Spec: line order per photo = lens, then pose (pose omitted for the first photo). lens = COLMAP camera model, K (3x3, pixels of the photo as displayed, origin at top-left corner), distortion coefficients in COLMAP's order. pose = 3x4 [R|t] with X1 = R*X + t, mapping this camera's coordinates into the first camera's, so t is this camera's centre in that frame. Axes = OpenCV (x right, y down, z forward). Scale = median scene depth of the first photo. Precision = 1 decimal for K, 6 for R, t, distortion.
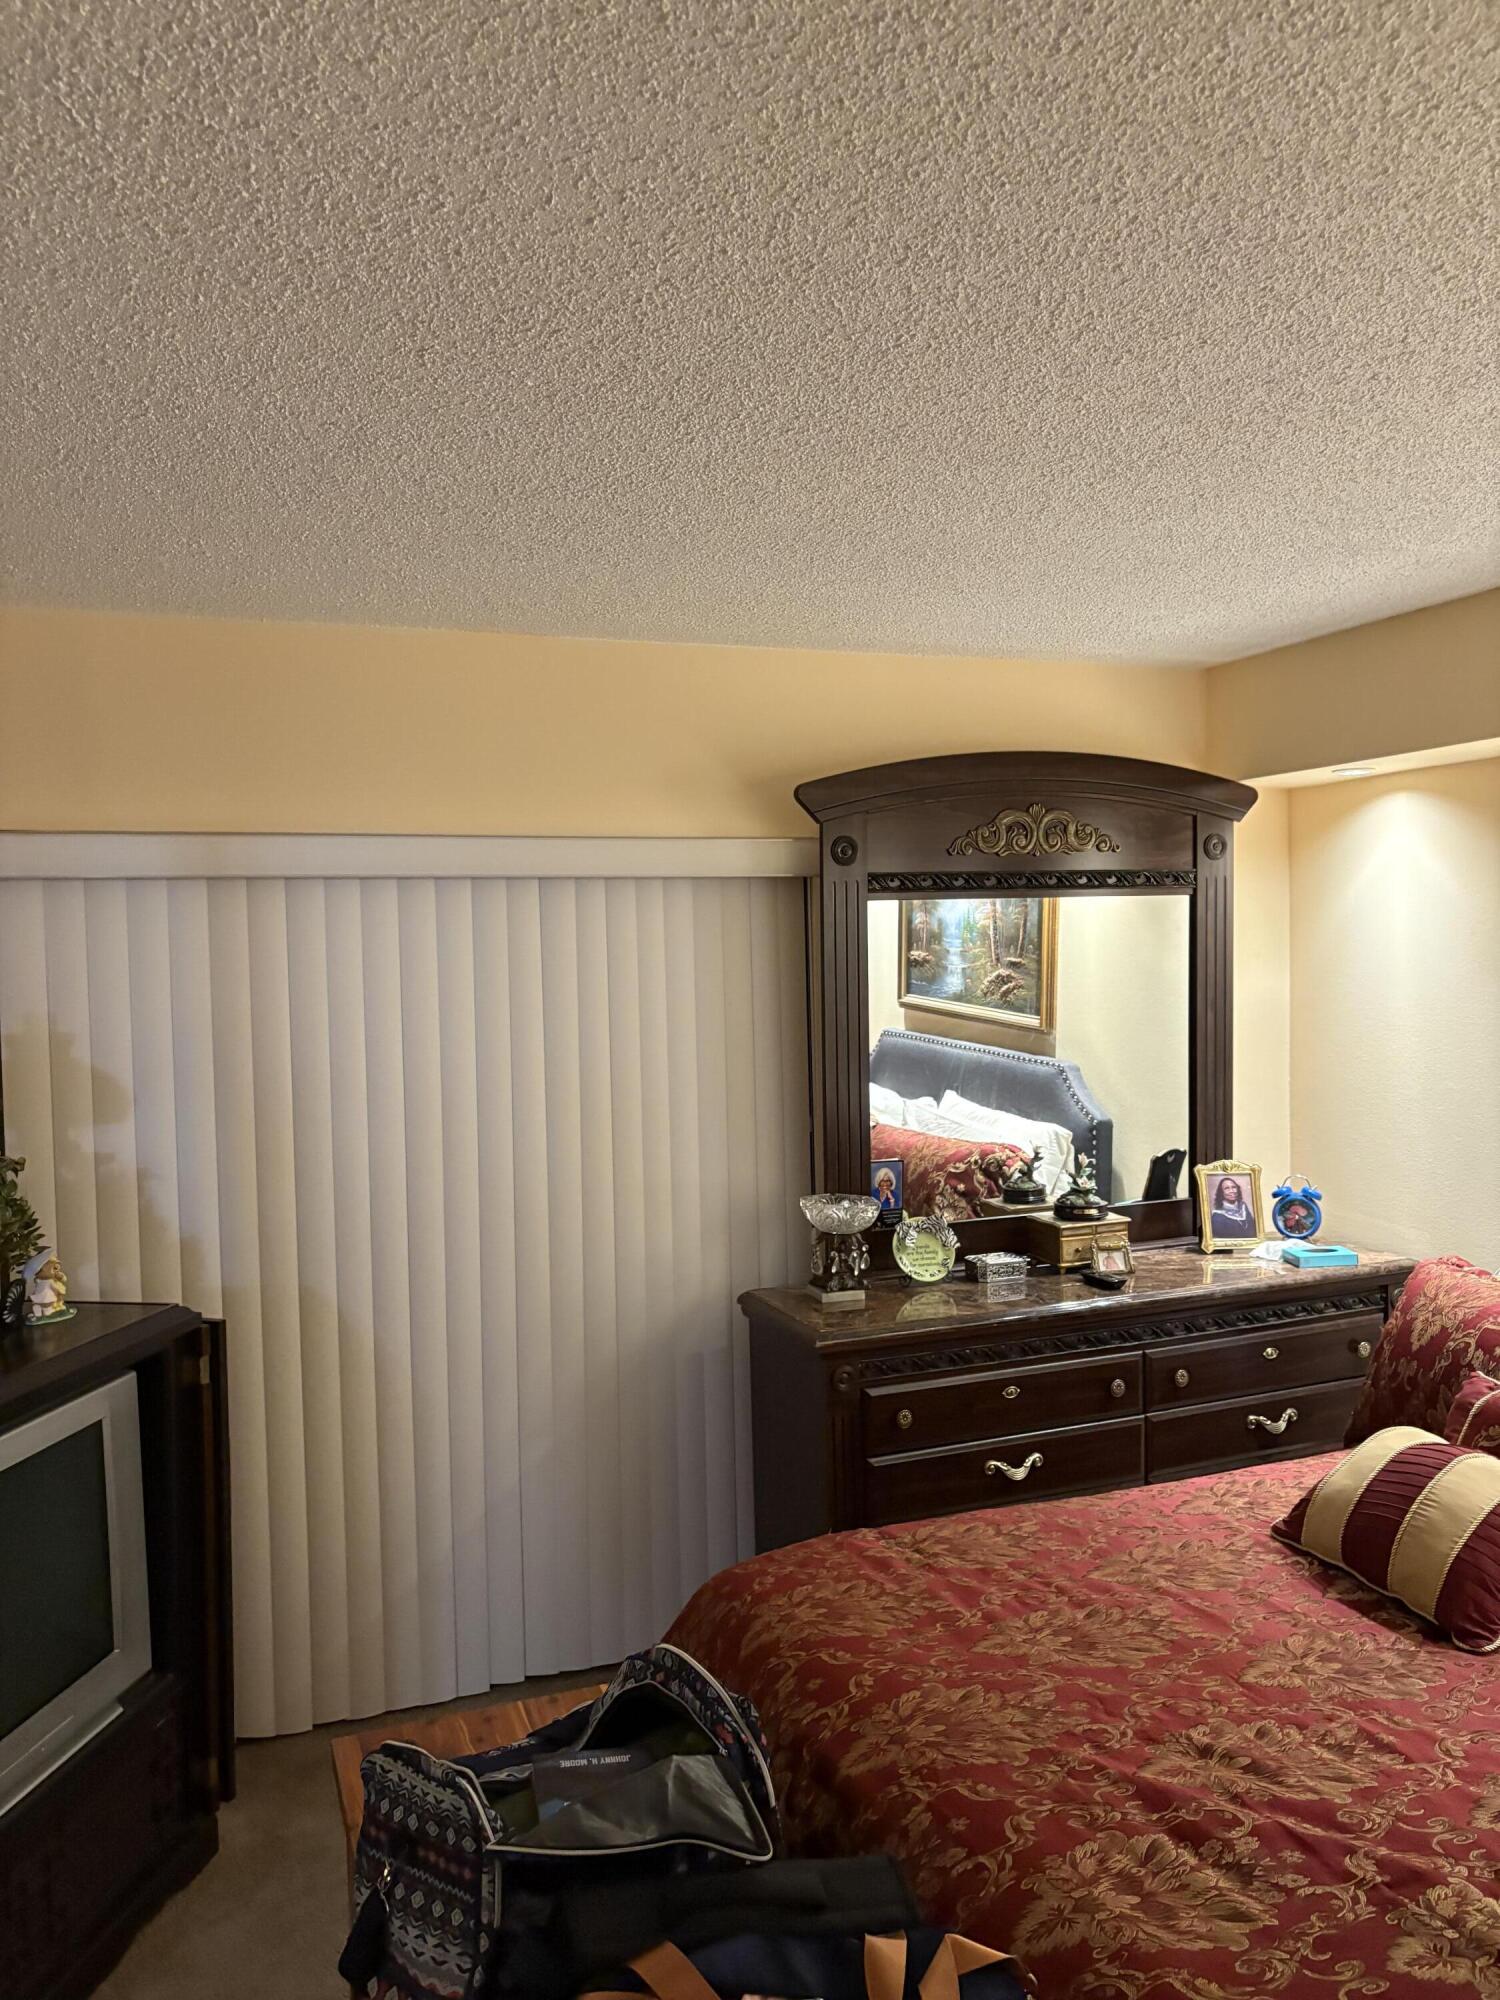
lens RADIAL K [[1383.9, 0, 788.4], [0, 1383.9, 998.2], [0, 0, 1]] dist [0.005895, -0.053537]
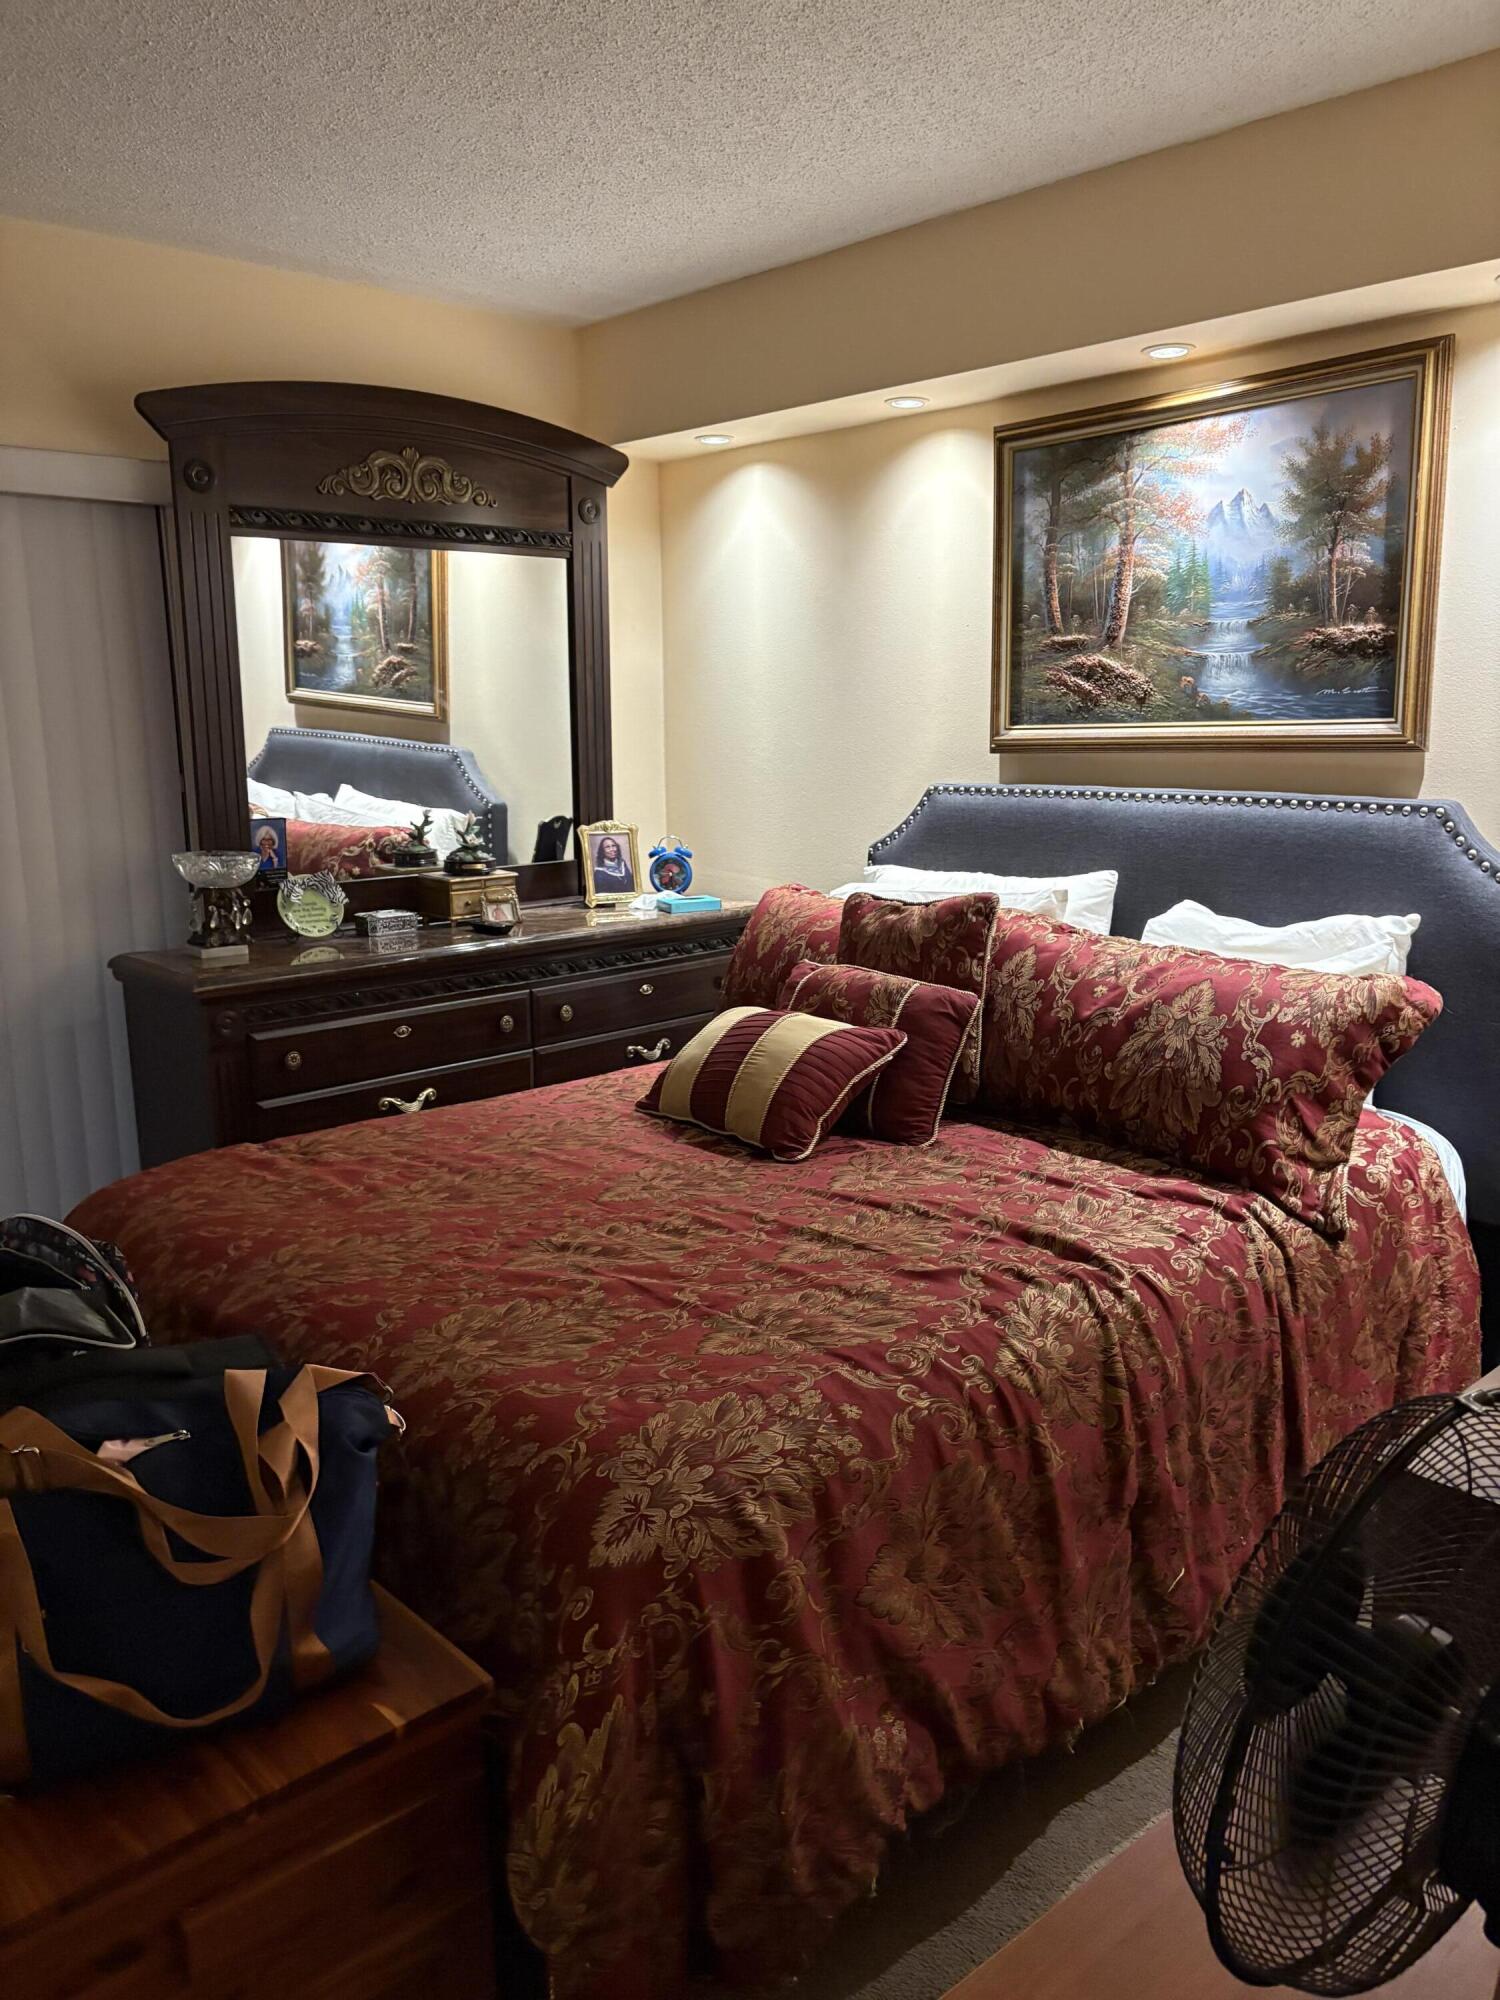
lens RADIAL K [[1383.9, 0, 788.4], [0, 1383.9, 998.2], [0, 0, 1]] dist [0.005895, -0.053537]
pose [[0.920751, -0.053348, 0.386487, 0.026660], [-0.001498, 0.990117, 0.140237, 0.109706], [-0.390148, -0.129703, 0.911571, -0.050960]]
